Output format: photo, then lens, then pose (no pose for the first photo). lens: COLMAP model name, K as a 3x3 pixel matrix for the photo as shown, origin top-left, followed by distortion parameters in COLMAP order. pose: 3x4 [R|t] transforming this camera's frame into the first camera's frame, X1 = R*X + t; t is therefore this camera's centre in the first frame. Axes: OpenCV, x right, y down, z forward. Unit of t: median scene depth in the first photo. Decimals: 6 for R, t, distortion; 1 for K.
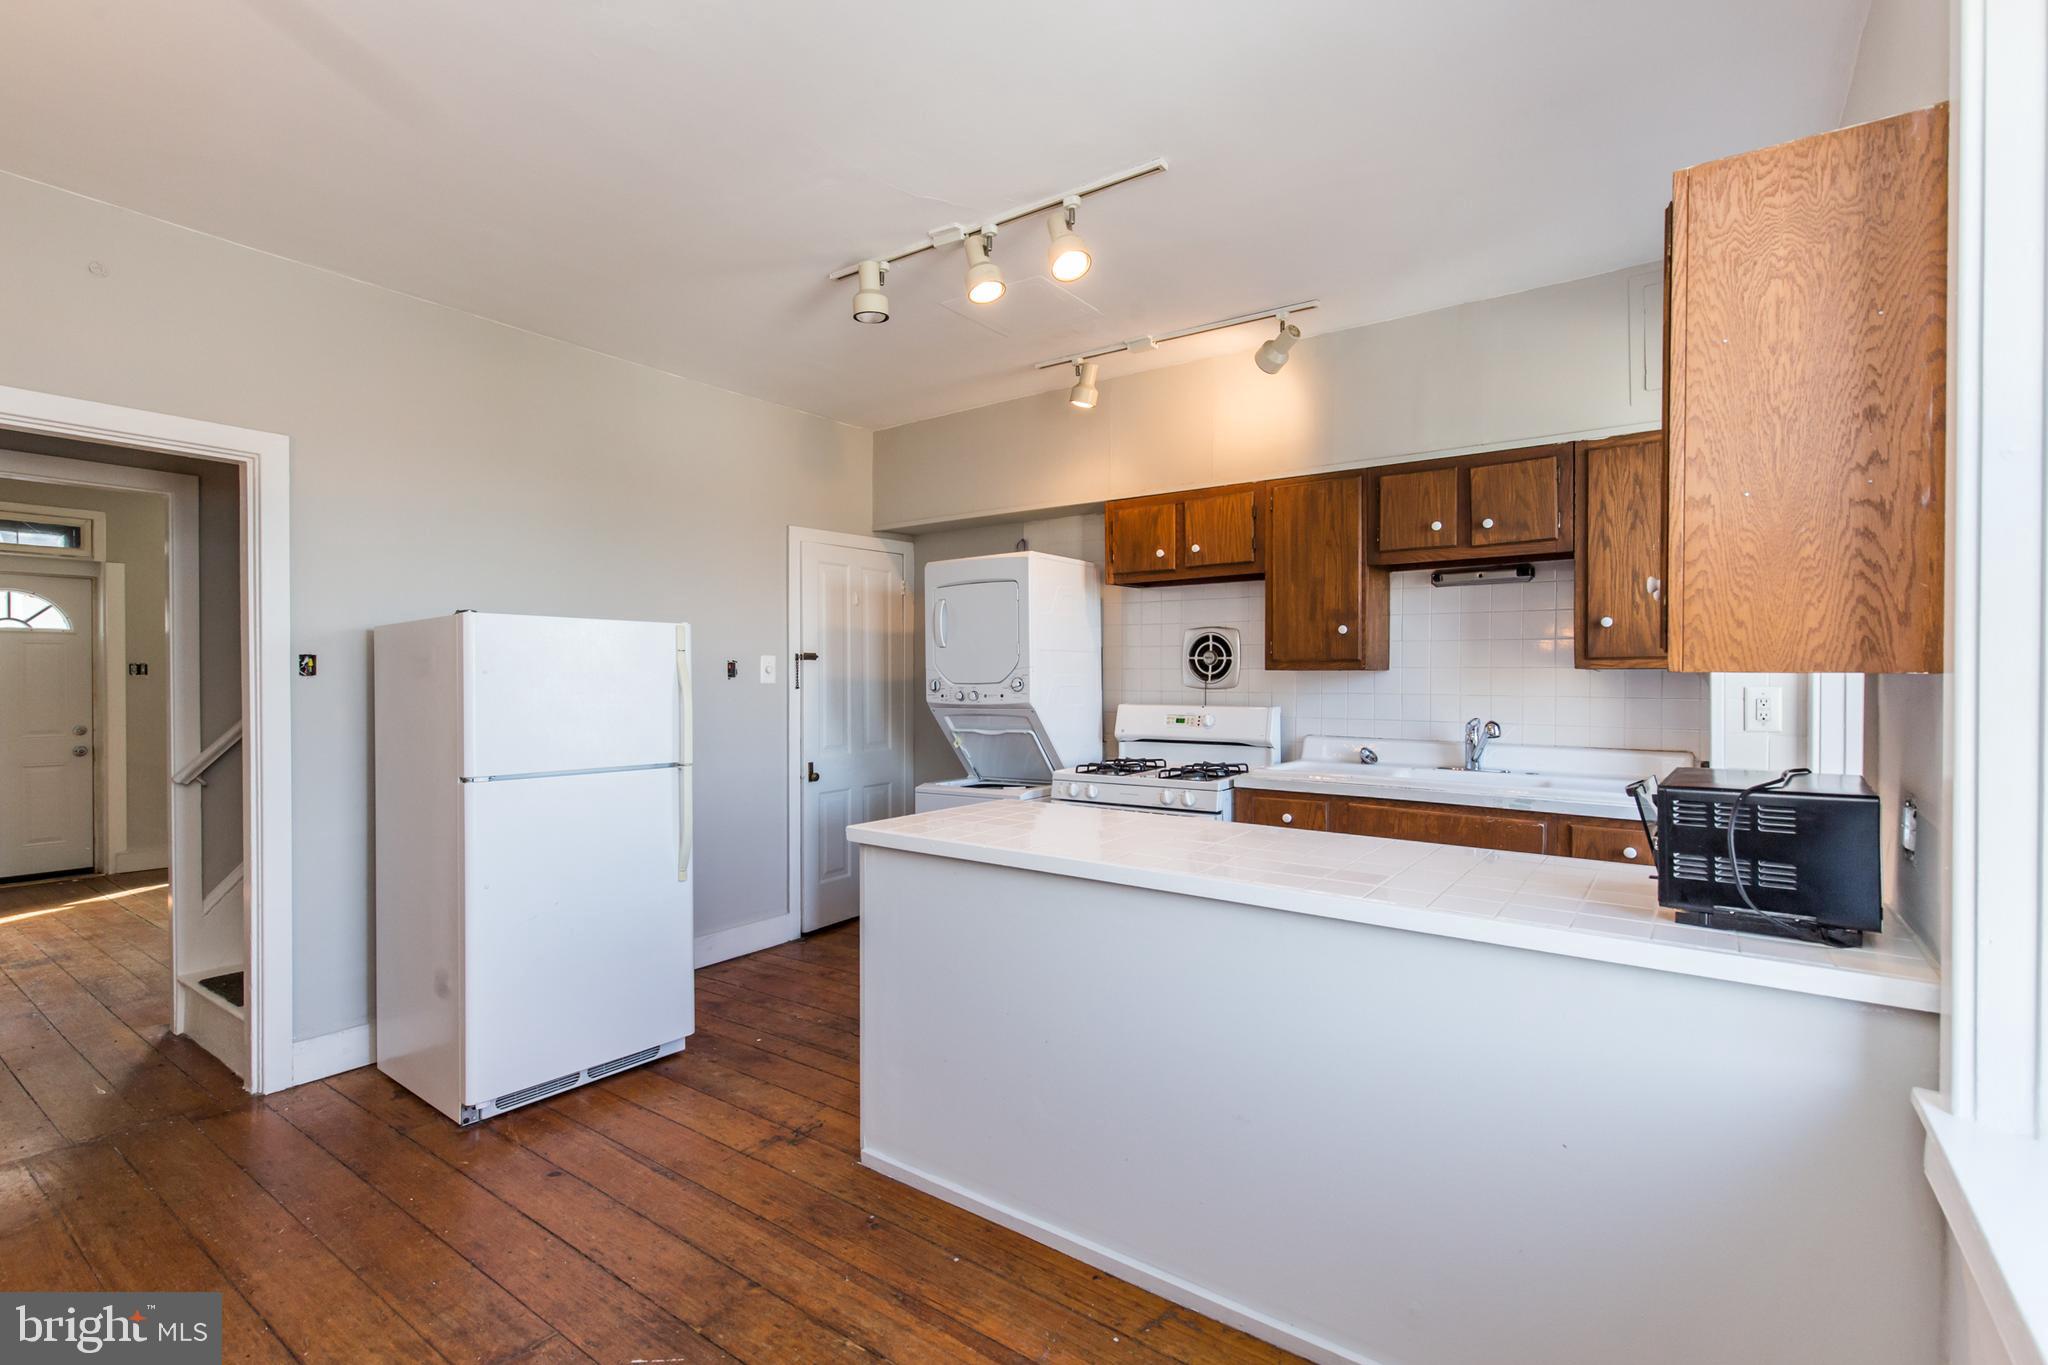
lens RADIAL K [[914.7, 0, 1033.8], [0, 914.7, 683.3], [0, 0, 1]] dist [0.004387, -0.000122]
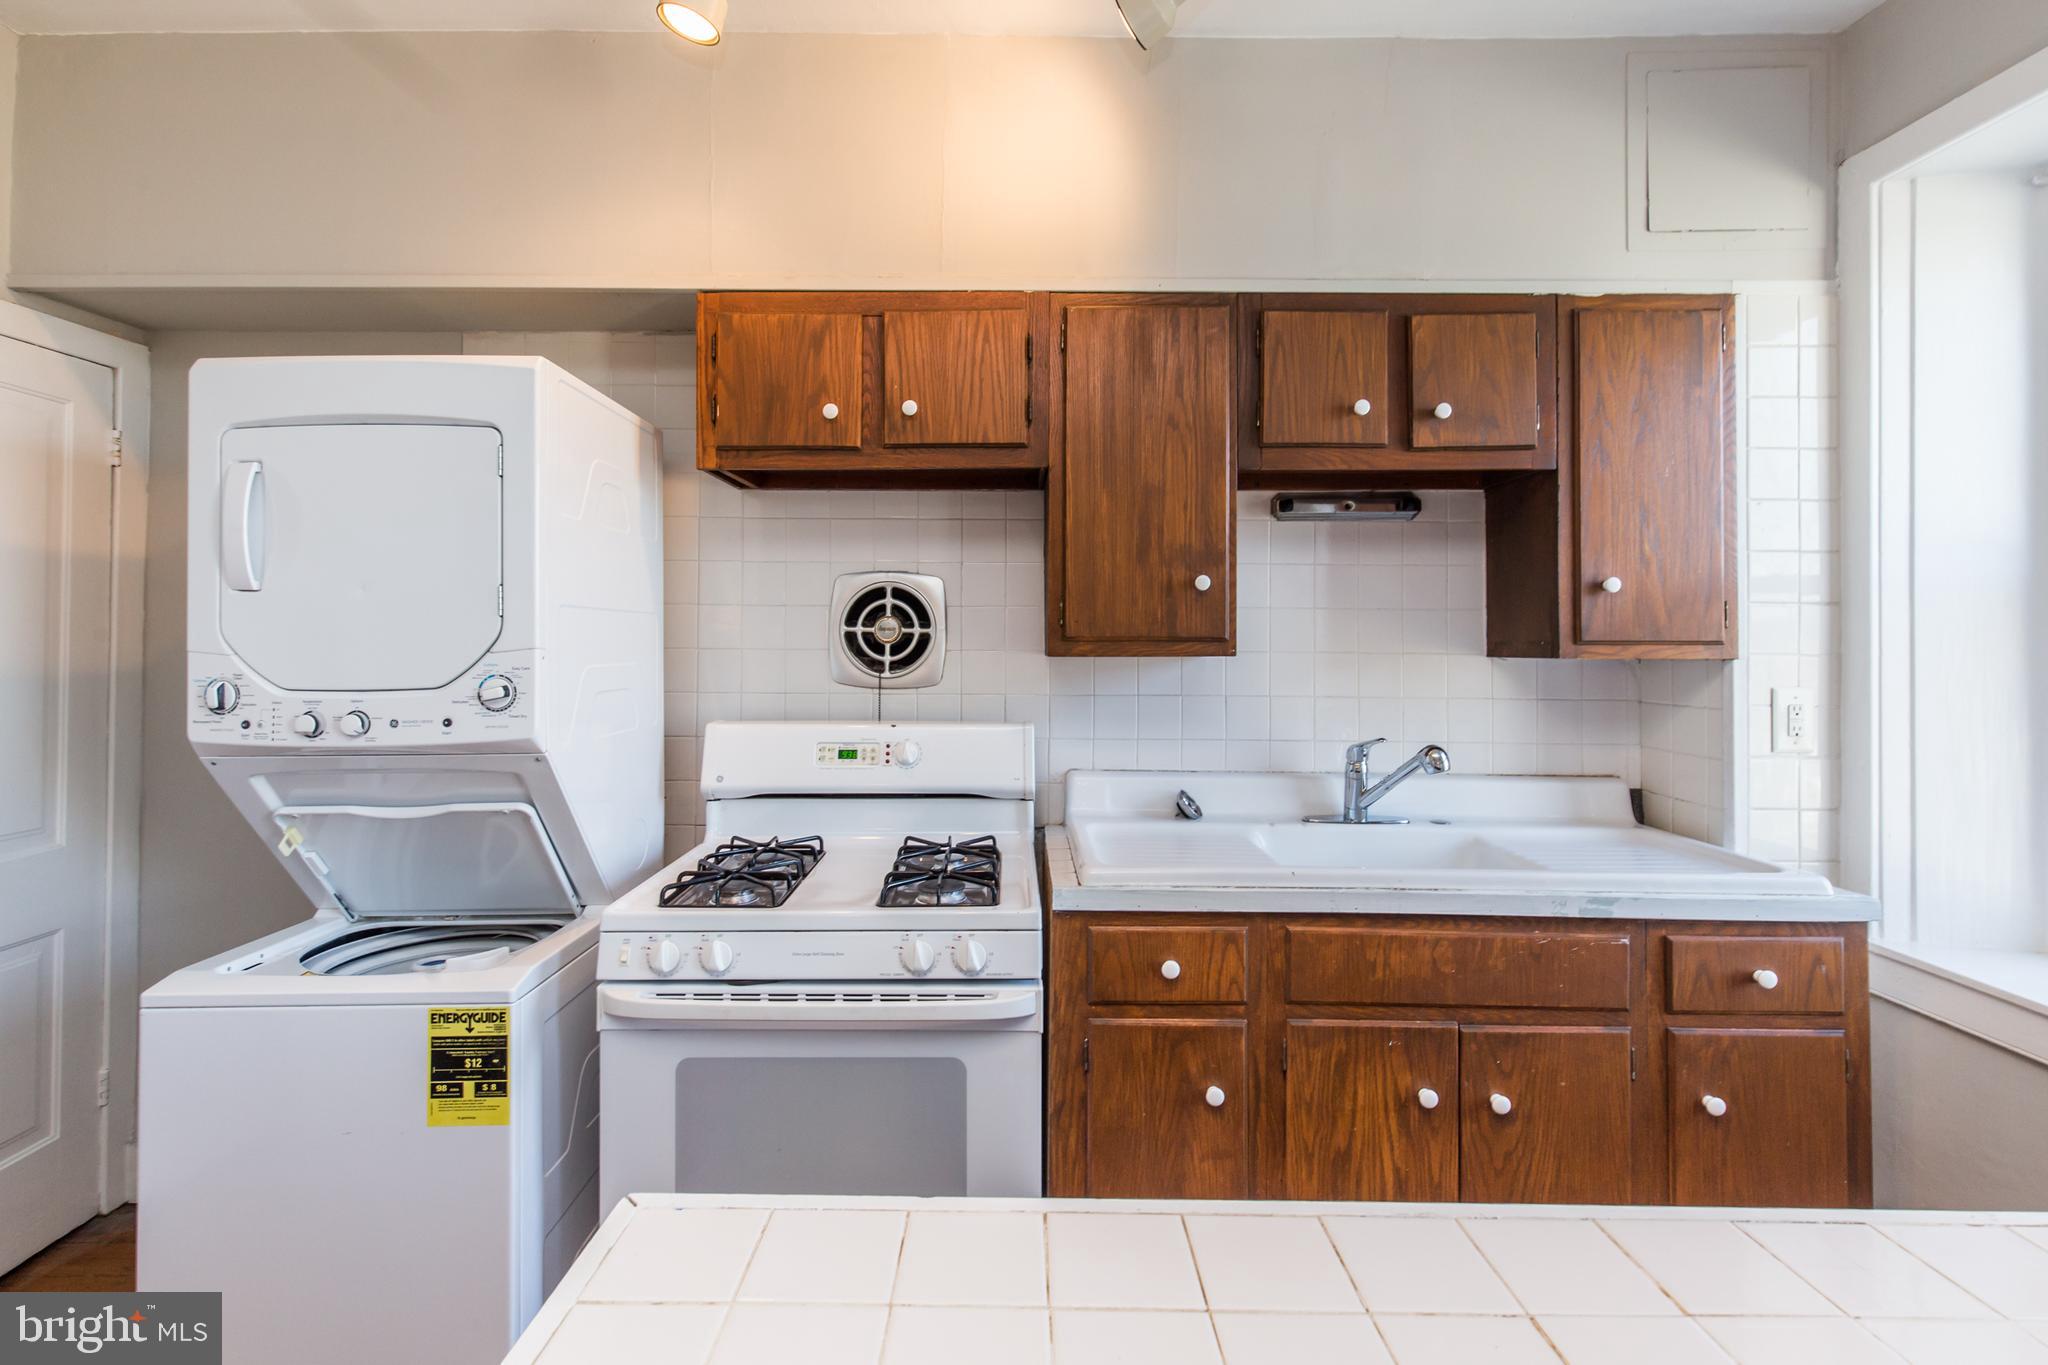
lens RADIAL K [[956.7, 0, 998.3], [0, 956.7, 628.3], [0, 0, 1]] dist [0.002411, -0.000184]
pose [[0.827418, 0.013710, 0.561419, -0.071034], [-0.000663, 0.999725, -0.023435, -0.016909], [-0.561586, 0.019018, 0.827200, 0.549553]]
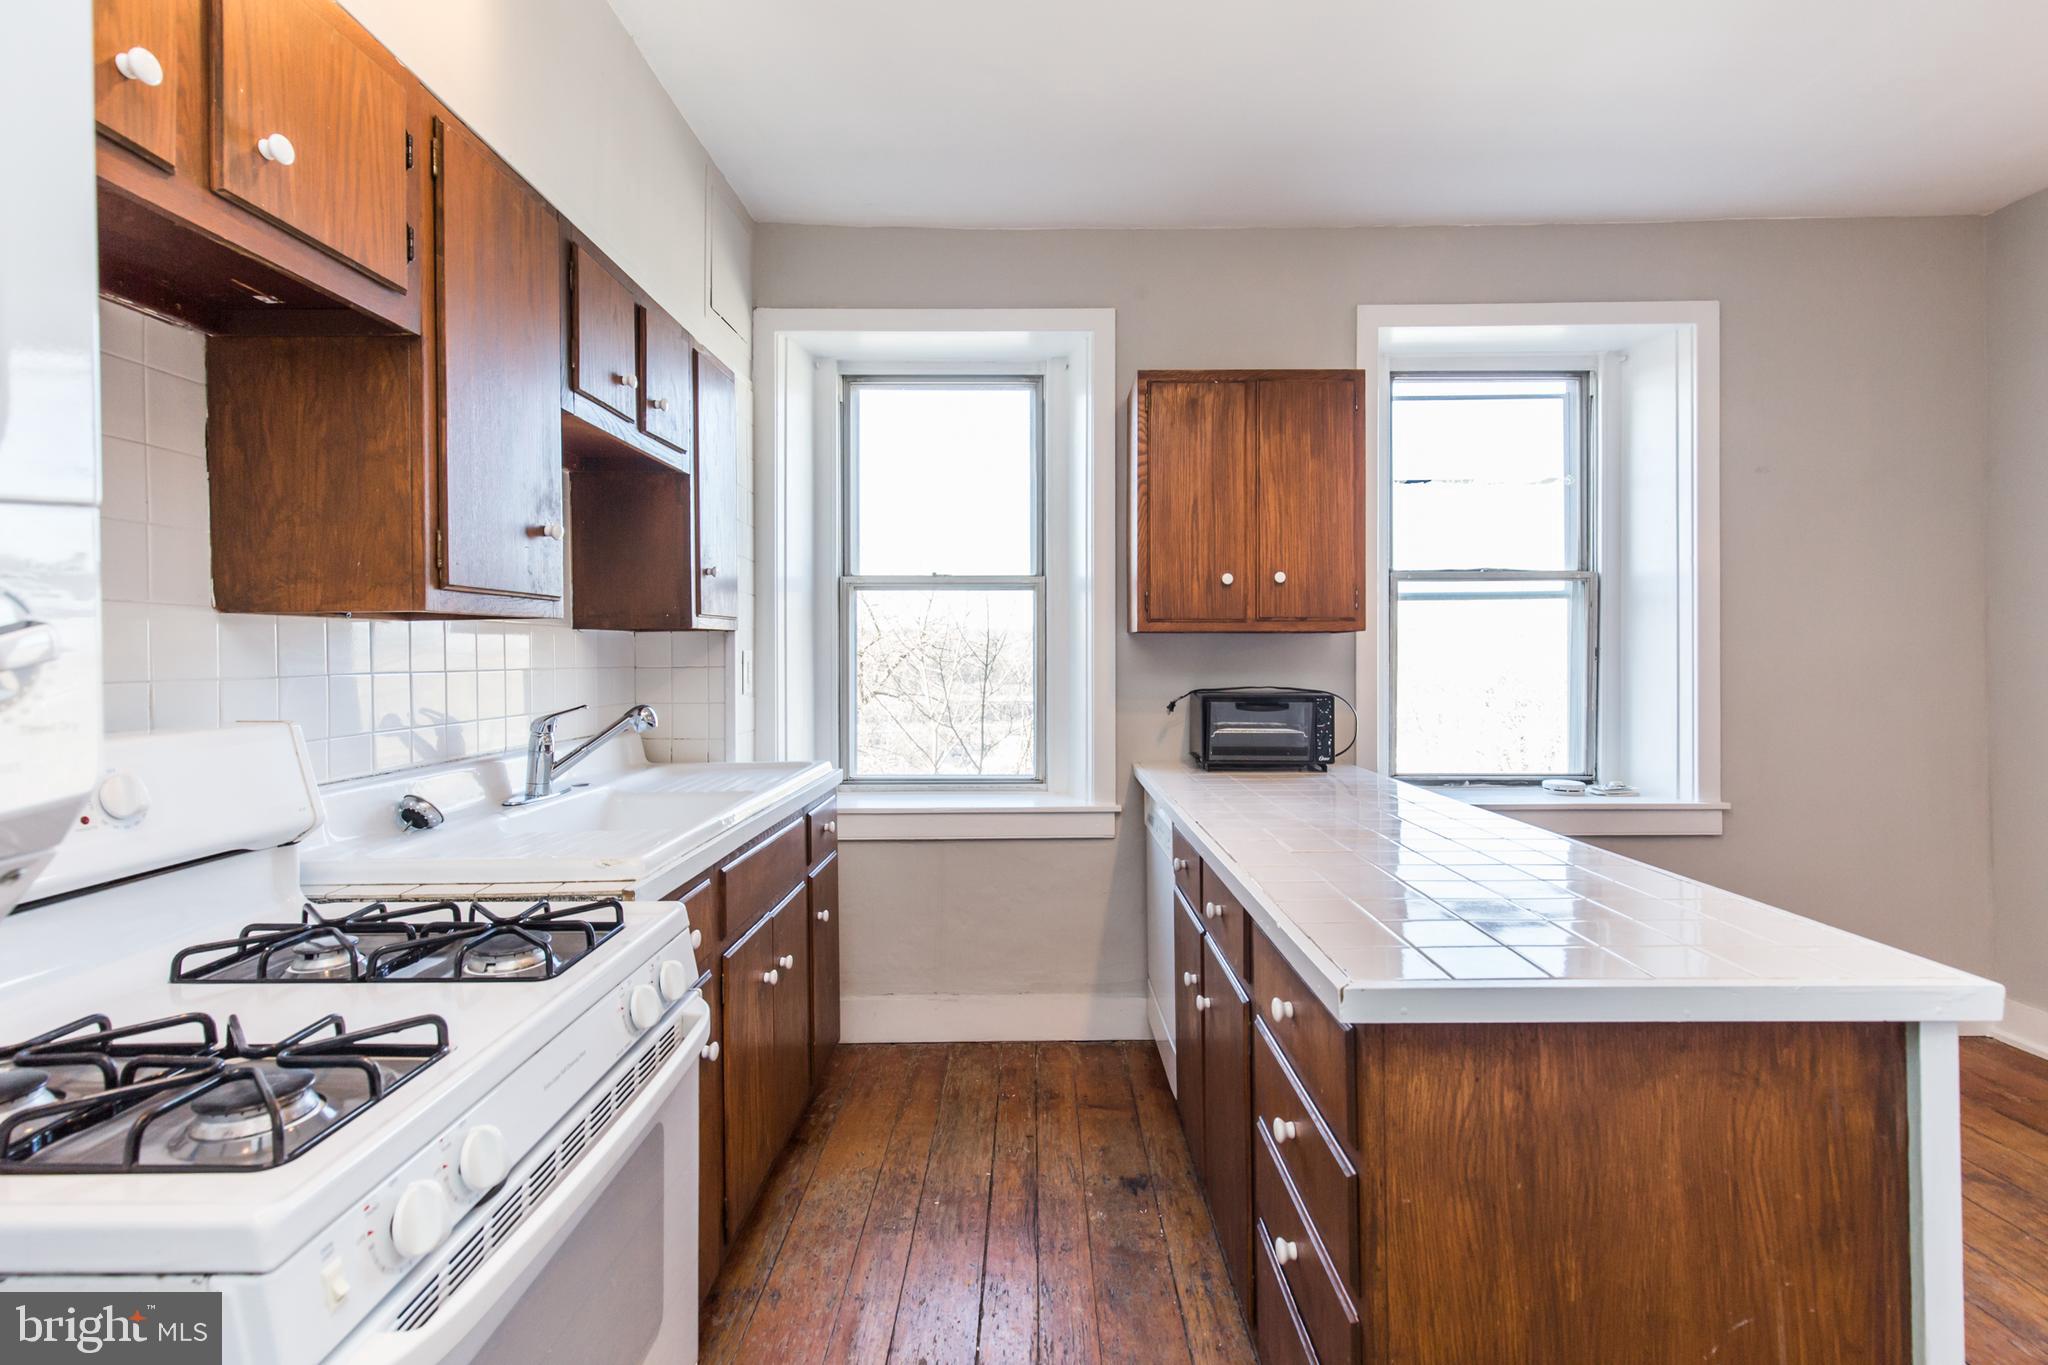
lens RADIAL K [[914.7, 0, 1033.8], [0, 914.7, 683.3], [0, 0, 1]] dist [0.004387, -0.000122]
pose [[-0.561169, -0.026899, 0.827264, -0.174068], [0.011761, 0.999112, 0.040465, 0.001602], [-0.827618, 0.032437, -0.560354, 0.971888]]
